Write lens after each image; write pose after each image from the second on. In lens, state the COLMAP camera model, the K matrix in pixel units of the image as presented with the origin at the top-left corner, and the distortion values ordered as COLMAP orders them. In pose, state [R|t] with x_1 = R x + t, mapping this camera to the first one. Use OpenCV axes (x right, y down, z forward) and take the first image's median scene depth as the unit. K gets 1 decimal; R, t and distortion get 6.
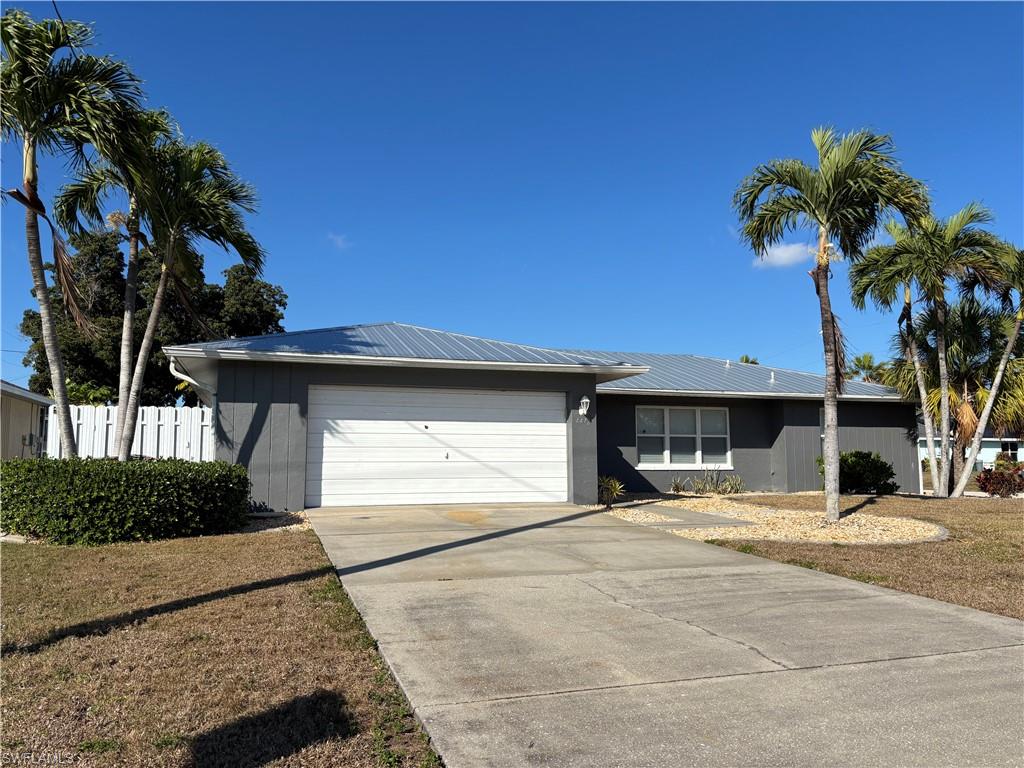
lens RADIAL K [[839.0, 0, 512.0], [0, 839.0, 384.0], [0, 0, 1]] dist [0.006171, 0.001982]
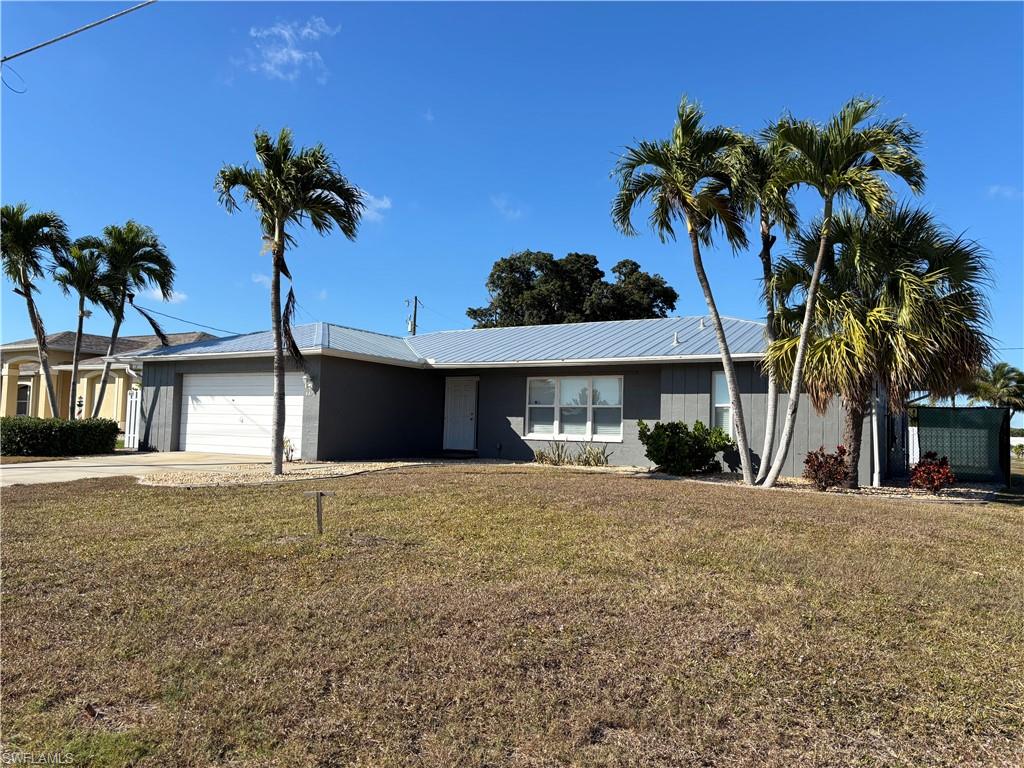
lens RADIAL K [[767.7, 0, 512.0], [0, 767.7, 384.0], [0, 0, 1]] dist [-0.005444, -0.002028]
pose [[0.647235, -0.036476, -0.761418, 0.860082], [0.044639, 0.998954, -0.009910, 0.042379], [0.760983, -0.027575, 0.648186, 0.370666]]
